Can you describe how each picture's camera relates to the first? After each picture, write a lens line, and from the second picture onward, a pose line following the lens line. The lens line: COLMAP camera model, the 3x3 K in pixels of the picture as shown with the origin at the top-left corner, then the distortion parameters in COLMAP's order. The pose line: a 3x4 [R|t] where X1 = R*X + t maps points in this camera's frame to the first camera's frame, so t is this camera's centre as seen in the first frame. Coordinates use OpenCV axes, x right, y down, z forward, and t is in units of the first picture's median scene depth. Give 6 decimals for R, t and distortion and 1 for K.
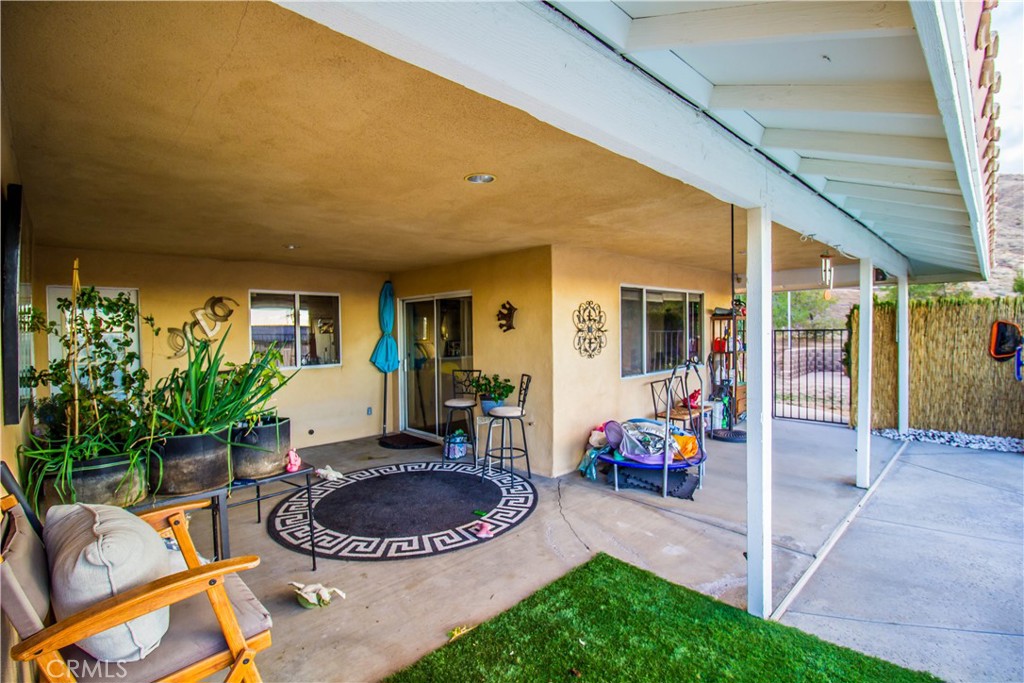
lens RADIAL K [[495.1, 0, 512.0], [0, 495.1, 341.5], [0, 0, 1]] dist [0.000262, -0.026017]
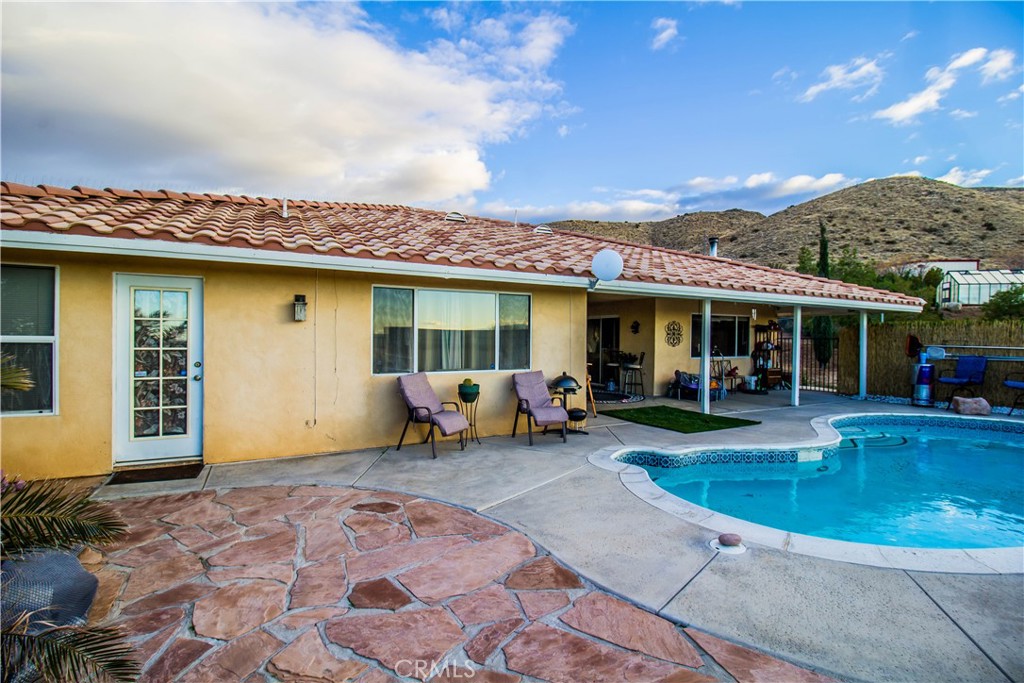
lens RADIAL K [[495.1, 0, 512.0], [0, 495.1, 341.5], [0, 0, 1]] dist [0.000262, -0.026017]
pose [[0.960584, 0.026727, -0.276702, 0.073461], [-0.033003, 0.999292, -0.018048, 0.072821], [0.276024, 0.026469, 0.960786, -1.313909]]
